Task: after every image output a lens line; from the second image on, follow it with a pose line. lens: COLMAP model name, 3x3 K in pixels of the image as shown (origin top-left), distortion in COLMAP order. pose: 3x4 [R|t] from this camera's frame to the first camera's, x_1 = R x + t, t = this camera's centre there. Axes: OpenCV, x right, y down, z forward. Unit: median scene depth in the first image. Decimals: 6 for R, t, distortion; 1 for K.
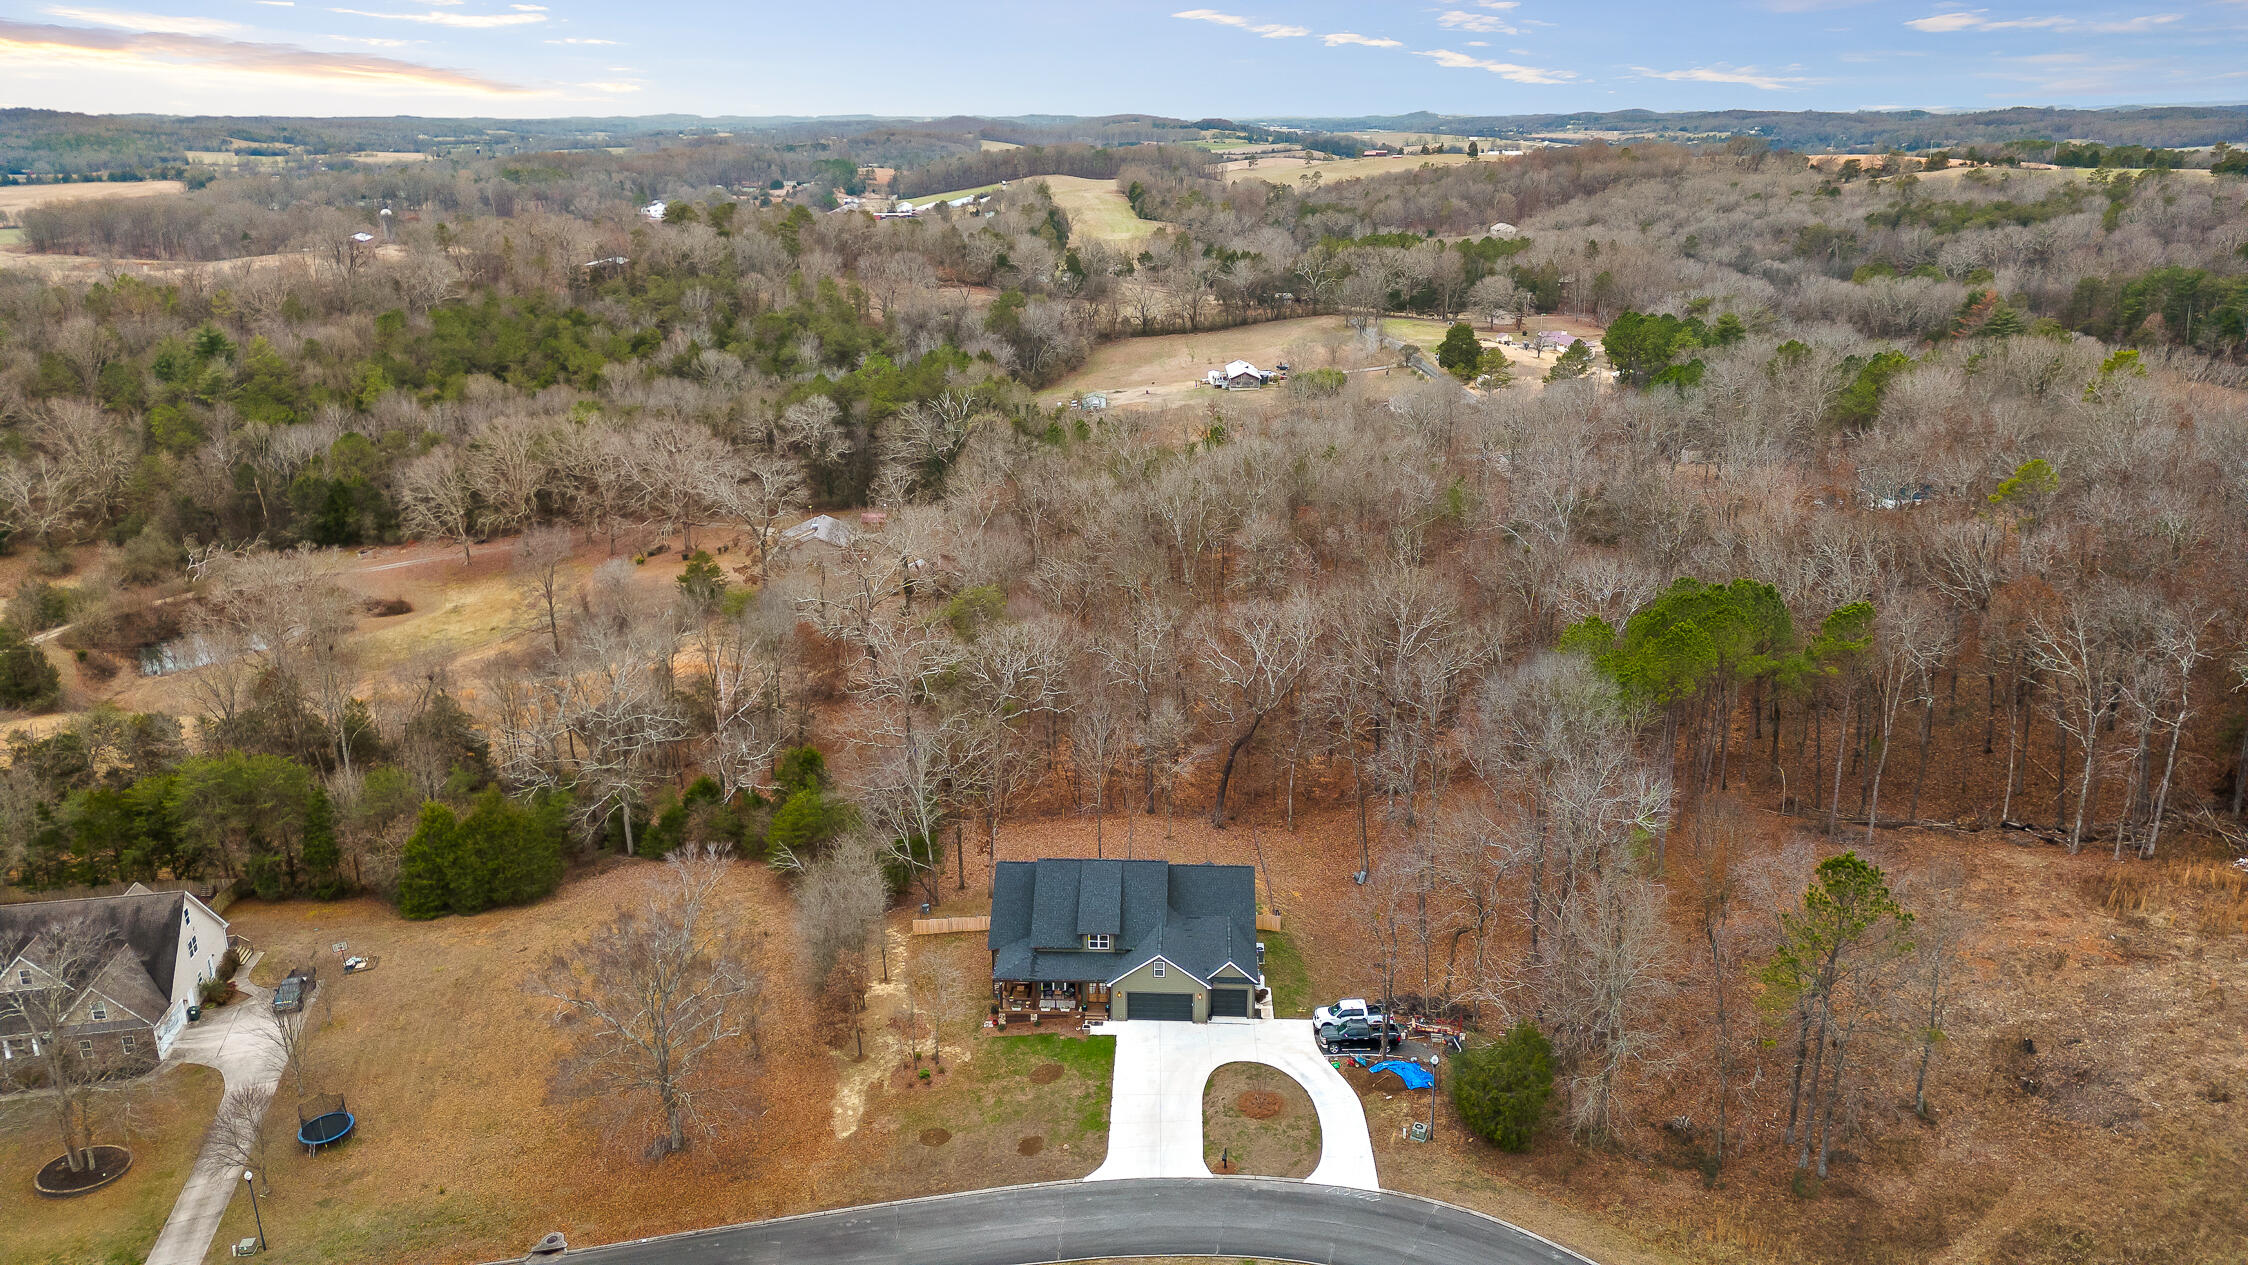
lens RADIAL K [[1550.4, 0, 1133.8], [0, 1550.4, 637.9], [0, 0, 1]] dist [0.046378, -0.046971]
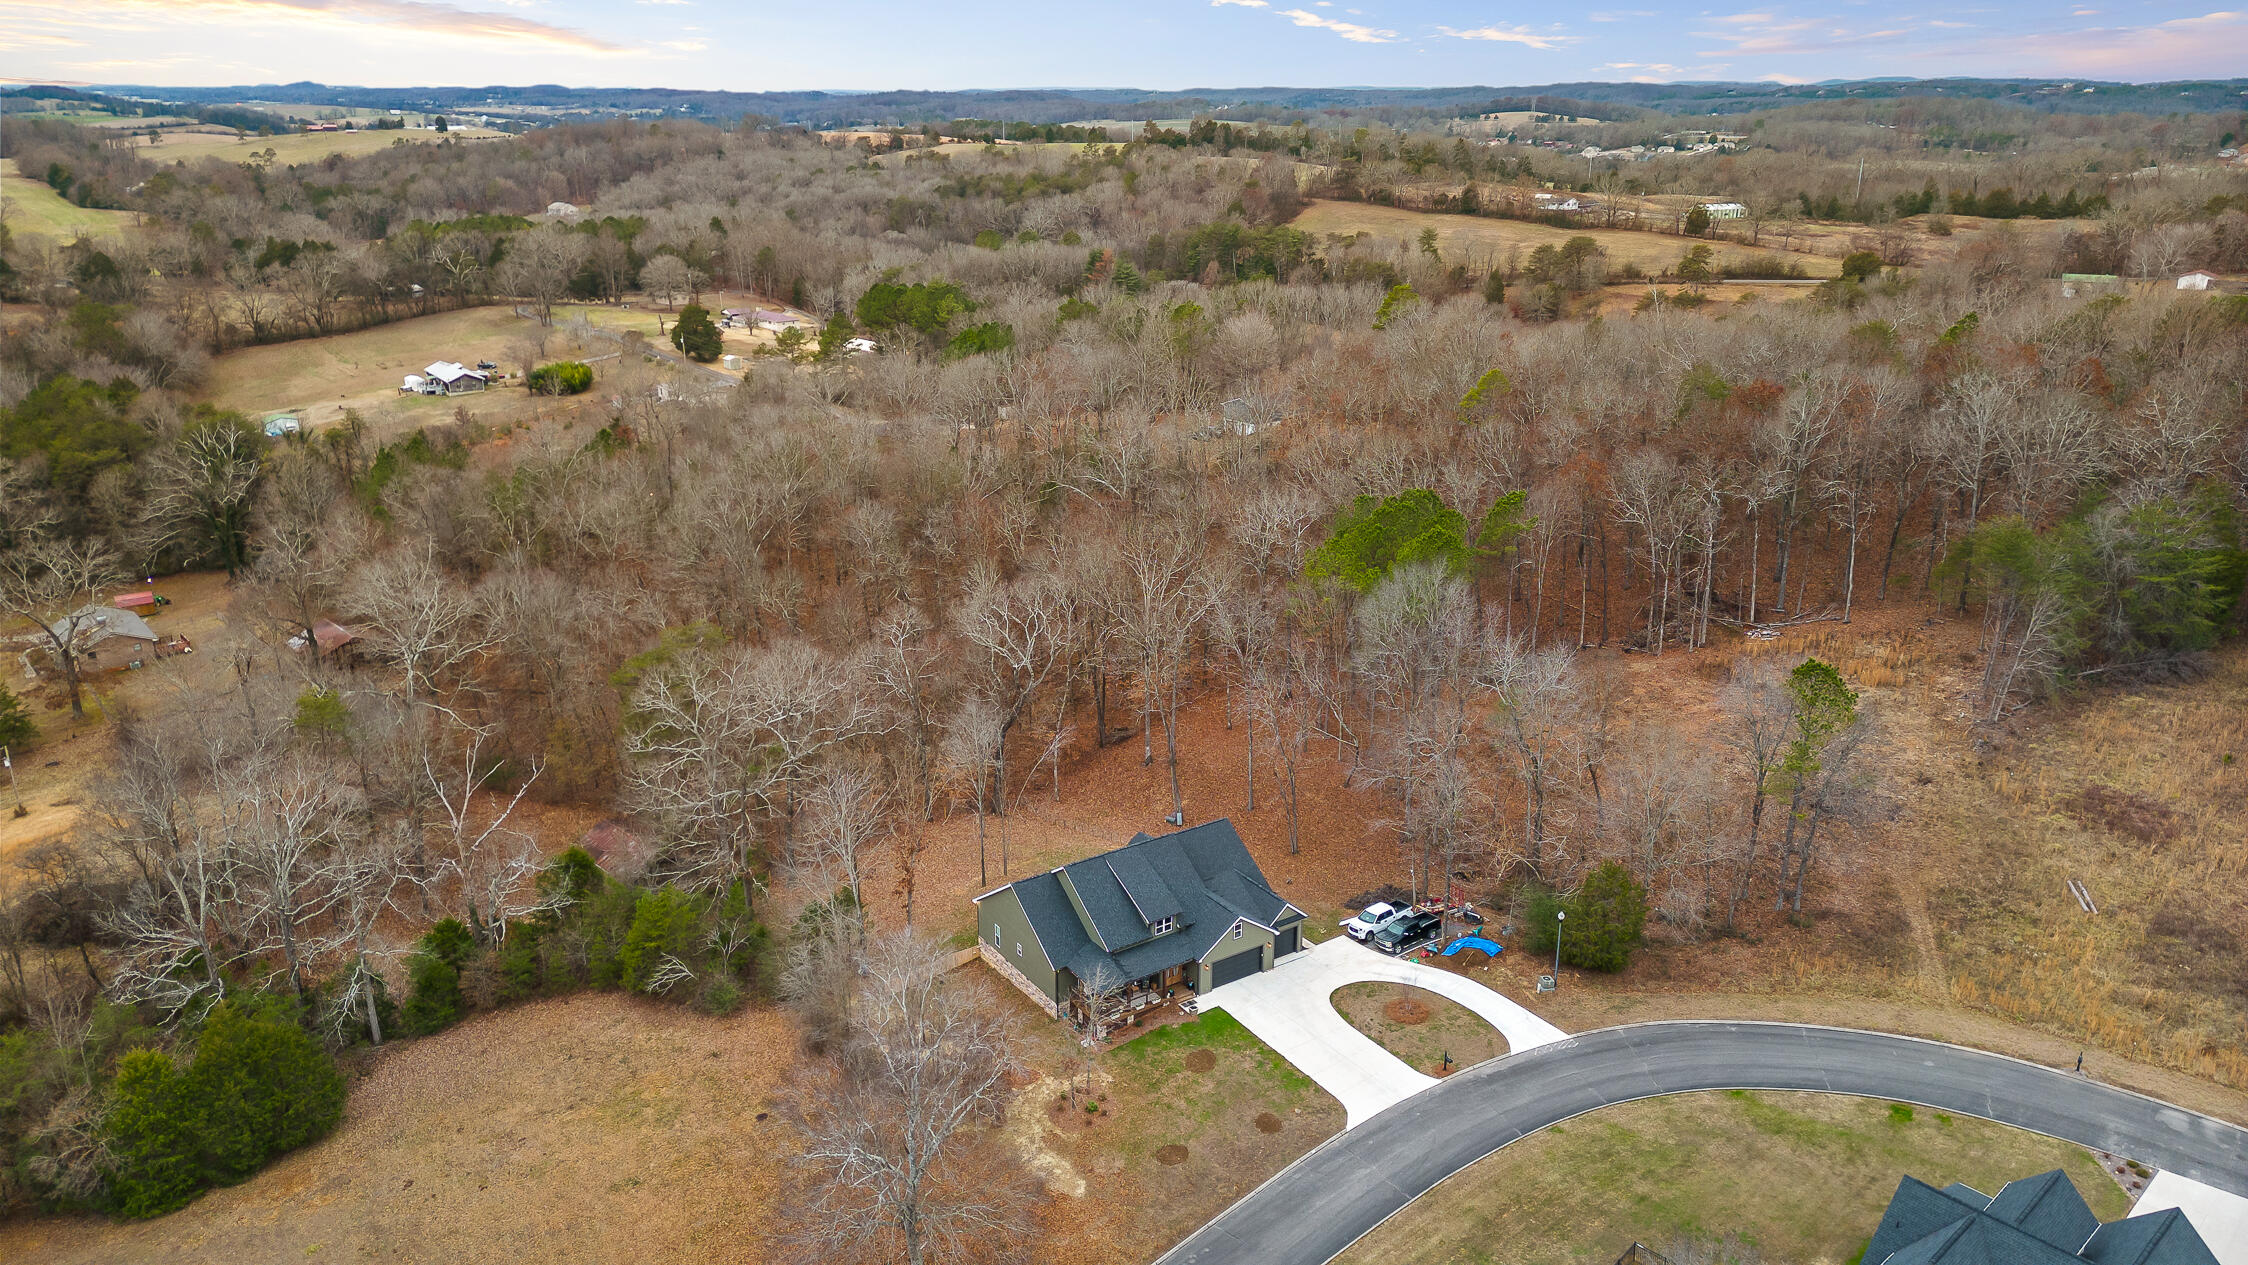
lens RADIAL K [[1550.4, 0, 1130.0], [0, 1550.4, 599.9], [0, 0, 1]] dist [0.046378, -0.046971]
pose [[0.802221, -0.176647, 0.570295, -0.586274], [0.181148, 0.982213, 0.049422, -0.065288], [-0.568882, 0.063661, 0.819952, 0.182052]]
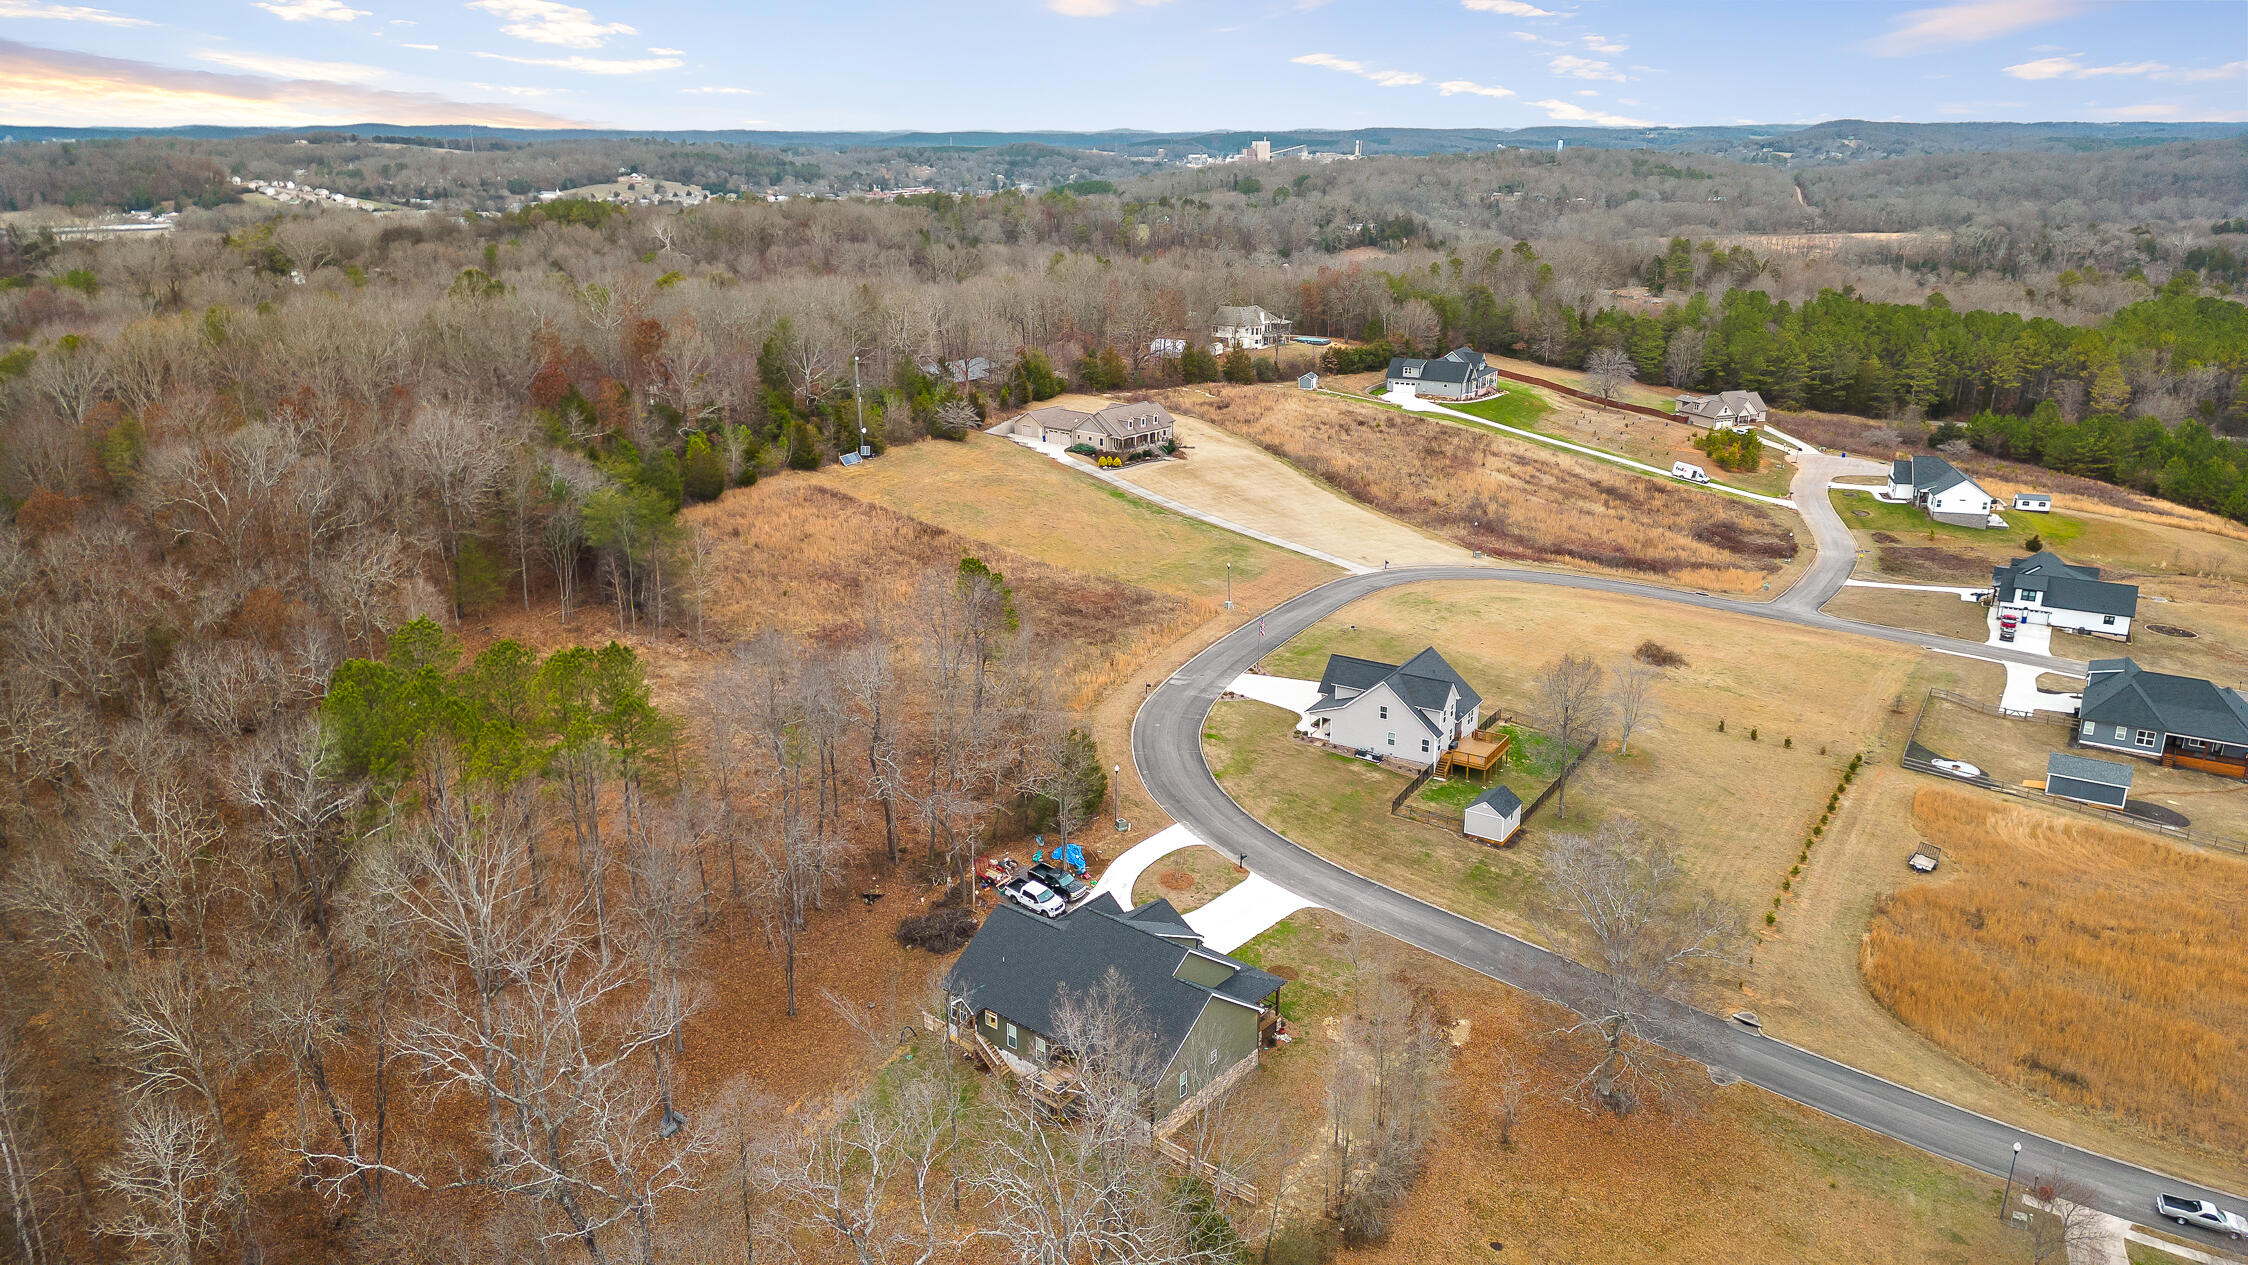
lens RADIAL K [[1550.4, 0, 1119.1], [0, 1550.4, 630.6], [0, 0, 1]] dist [0.046378, -0.046971]
pose [[-0.805979, -0.170855, 0.566751, -0.538934], [0.183887, 0.837803, 0.514074, -0.515083], [-0.562658, 0.518551, -0.643833, 1.607983]]
